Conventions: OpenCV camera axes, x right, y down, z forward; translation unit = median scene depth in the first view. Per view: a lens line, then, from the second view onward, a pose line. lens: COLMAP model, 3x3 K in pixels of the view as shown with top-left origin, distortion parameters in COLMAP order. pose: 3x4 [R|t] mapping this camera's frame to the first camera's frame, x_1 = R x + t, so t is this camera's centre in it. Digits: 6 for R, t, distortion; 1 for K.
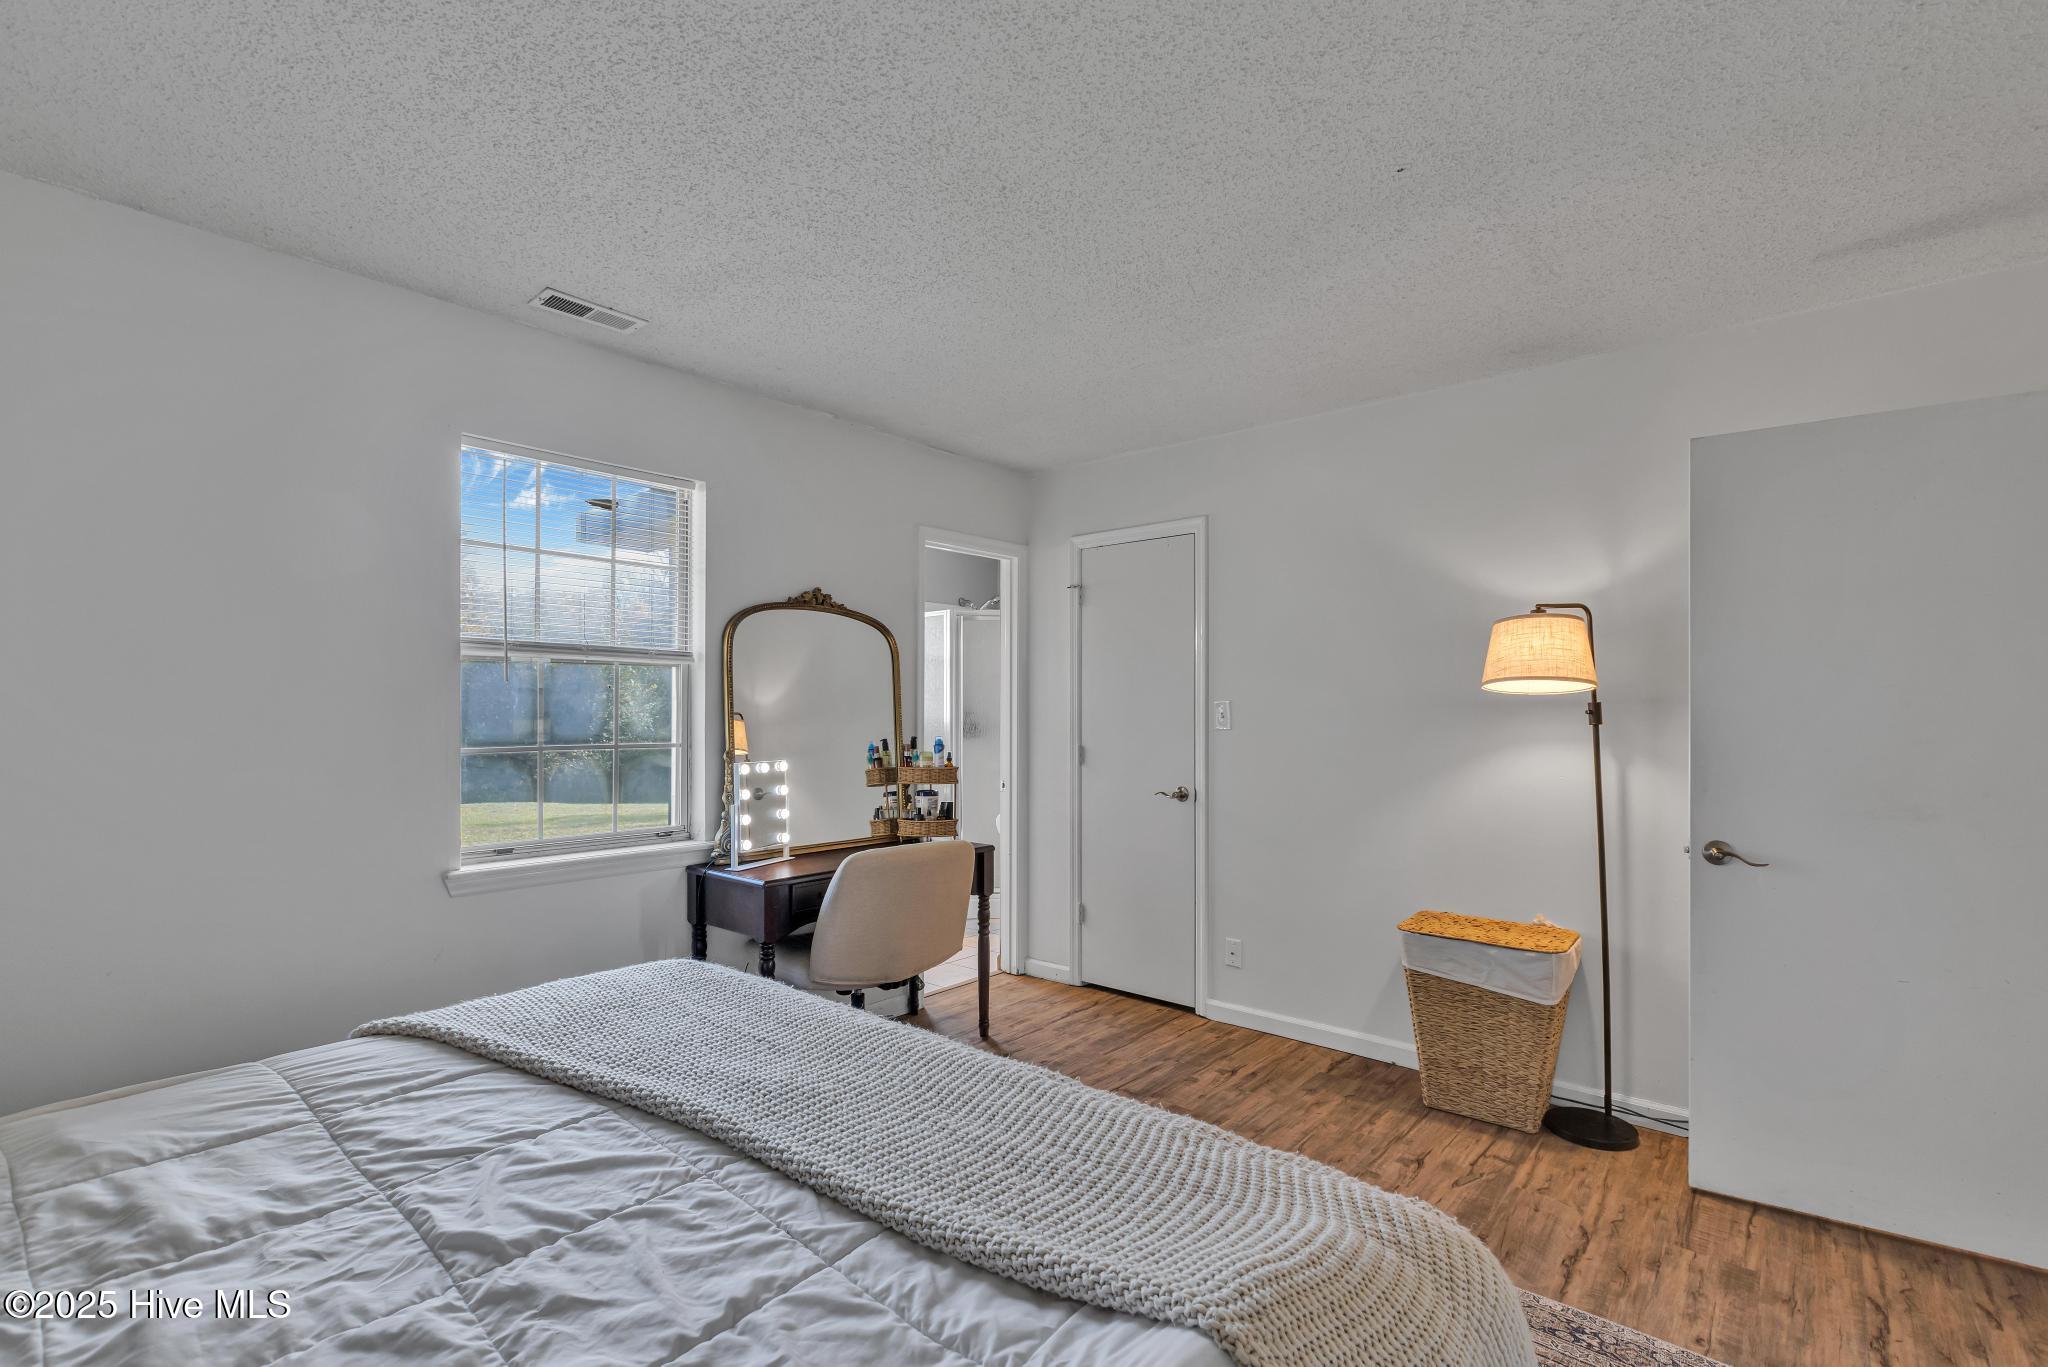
lens RADIAL K [[939.0, 0, 1015.1], [0, 939.0, 702.8], [0, 0, 1]] dist [-0.001784, -0.000788]
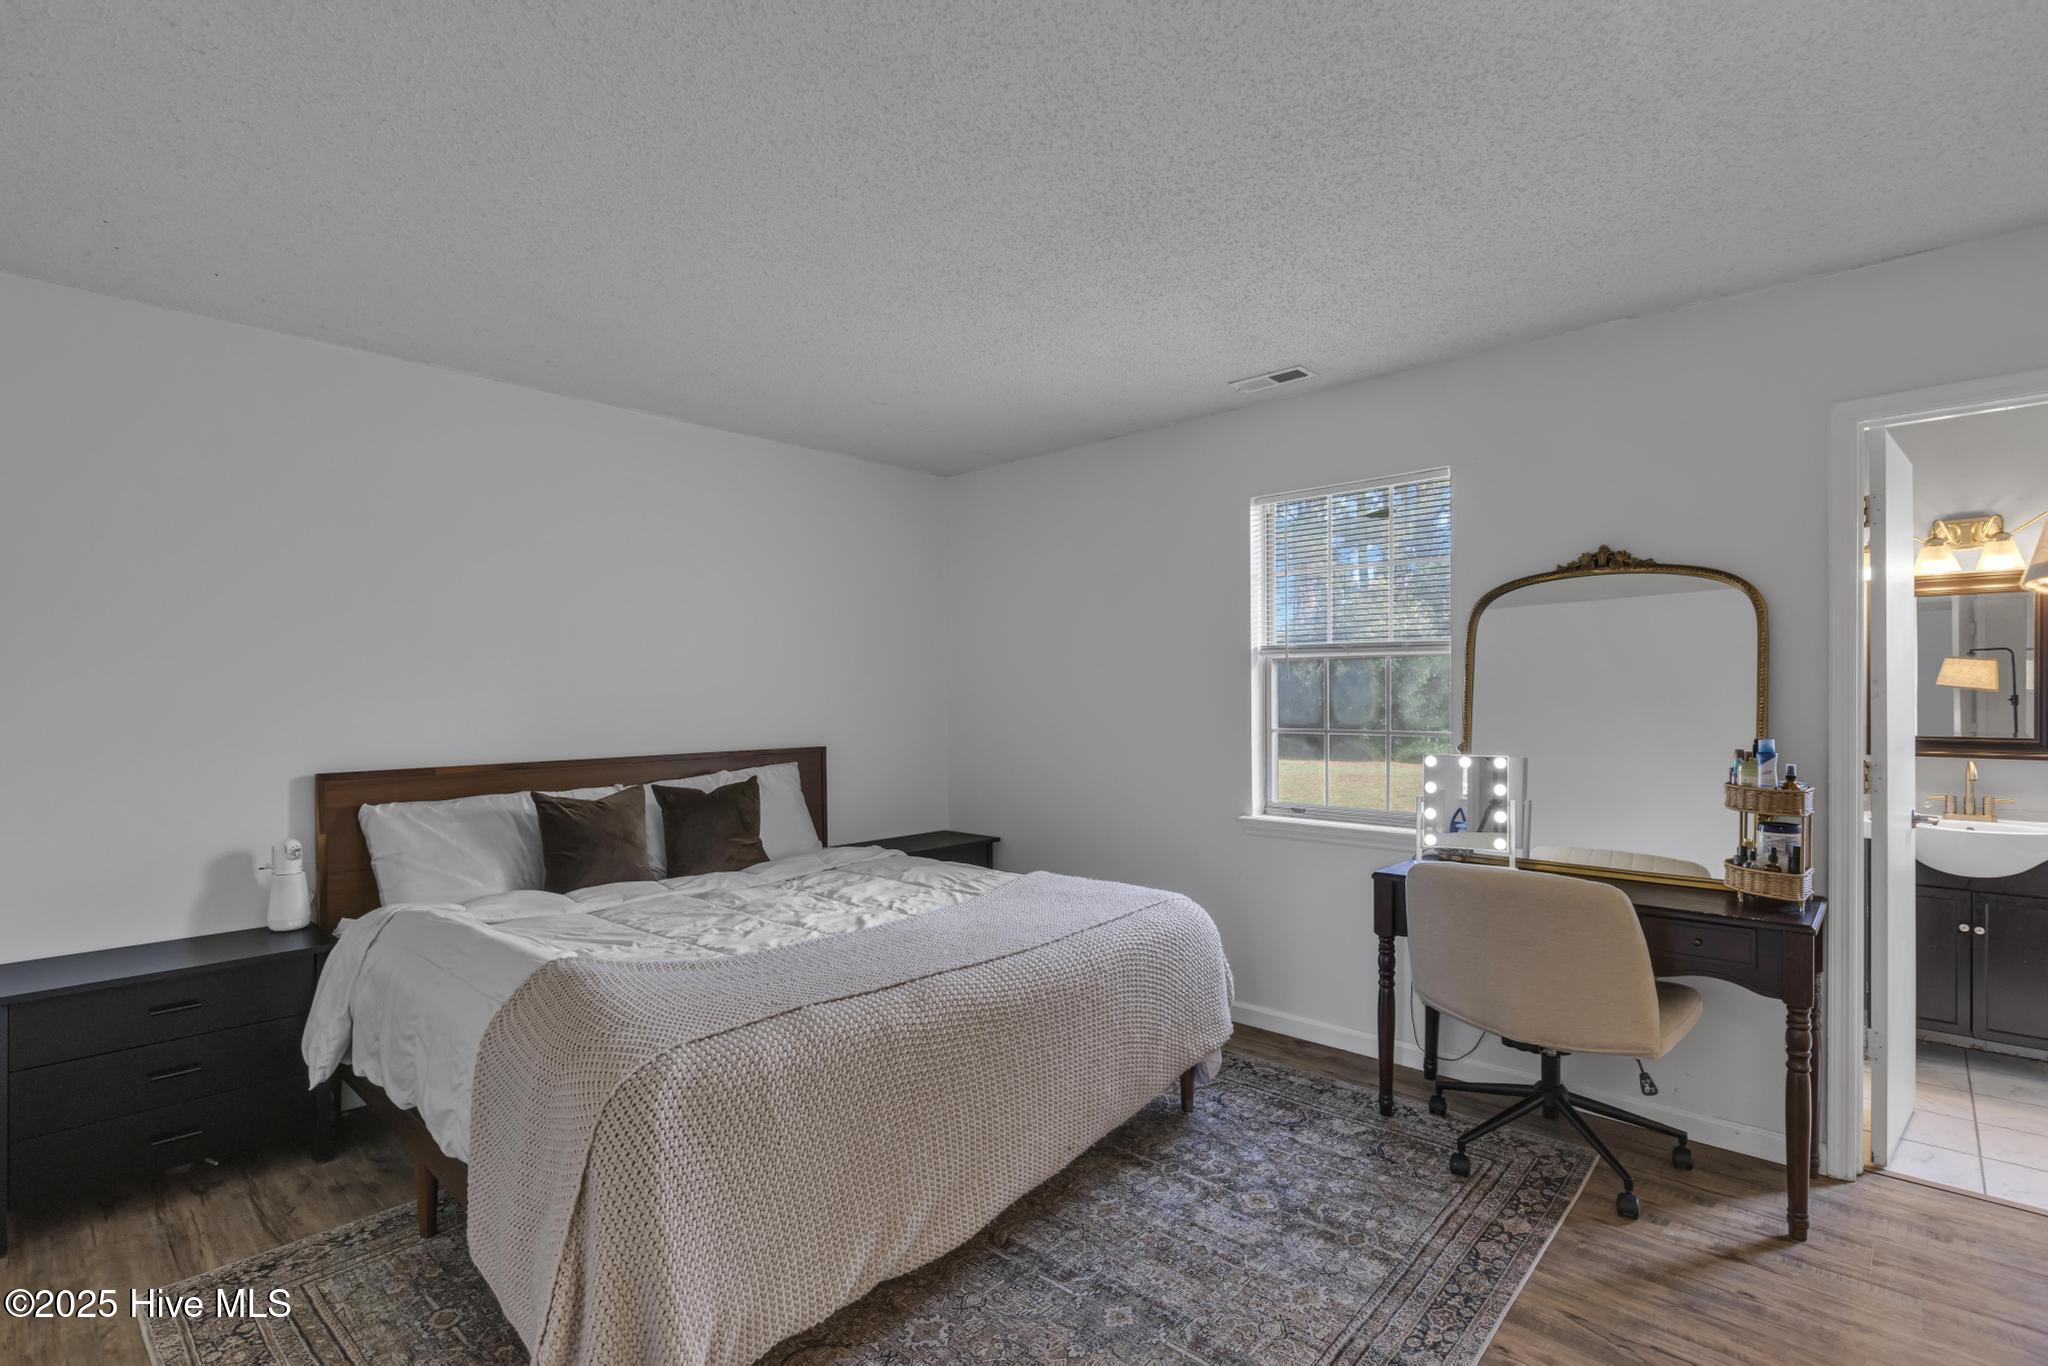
lens RADIAL K [[939.0, 0, 1023.1], [0, 939.0, 690.6], [0, 0, 1]] dist [-0.001784, -0.000788]
pose [[-0.042869, -0.007842, -0.999050, 0.653391], [0.014436, 0.999860, -0.008468, -0.000149], [0.998976, -0.014785, -0.042750, 0.583897]]
